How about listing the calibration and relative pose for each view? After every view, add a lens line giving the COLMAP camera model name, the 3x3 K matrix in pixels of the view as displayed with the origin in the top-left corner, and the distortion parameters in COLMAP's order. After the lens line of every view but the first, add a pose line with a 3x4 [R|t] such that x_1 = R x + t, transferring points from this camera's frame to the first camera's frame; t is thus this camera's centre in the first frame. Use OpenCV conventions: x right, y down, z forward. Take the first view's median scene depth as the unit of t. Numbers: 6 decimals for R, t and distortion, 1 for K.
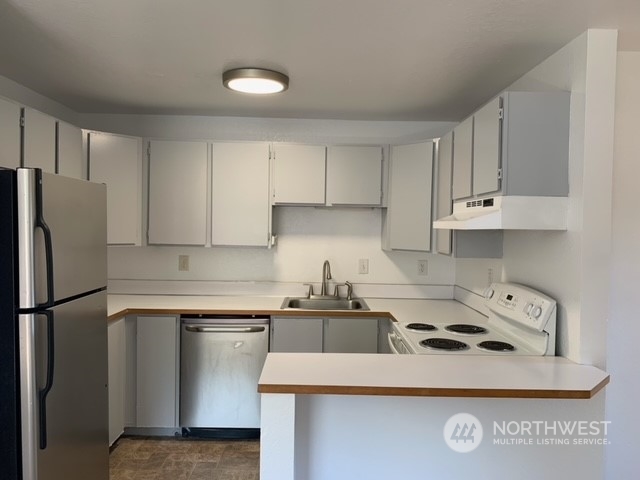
lens RADIAL K [[486.8, 0, 317.7], [0, 486.8, 238.5], [0, 0, 1]] dist [0.046883, -0.047525]
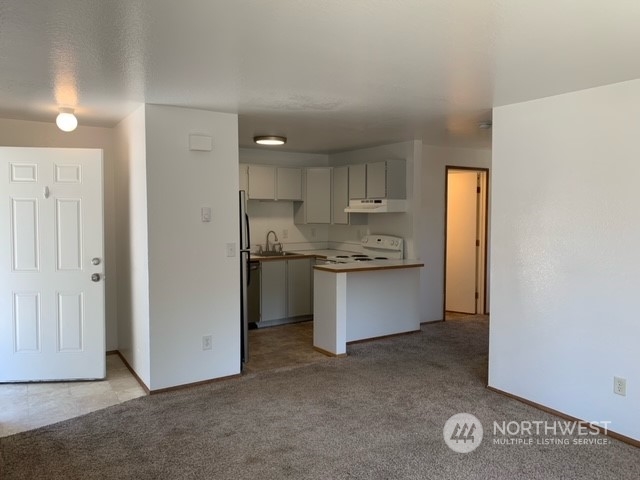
lens RADIAL K [[486.8, 0, 320.4], [0, 486.8, 240.6], [0, 0, 1]] dist [0.046883, -0.047525]
pose [[0.843401, -0.054075, 0.534557, -0.827194], [0.028739, 0.998038, 0.055617, -0.014588], [-0.536516, -0.031545, 0.843300, -0.628486]]
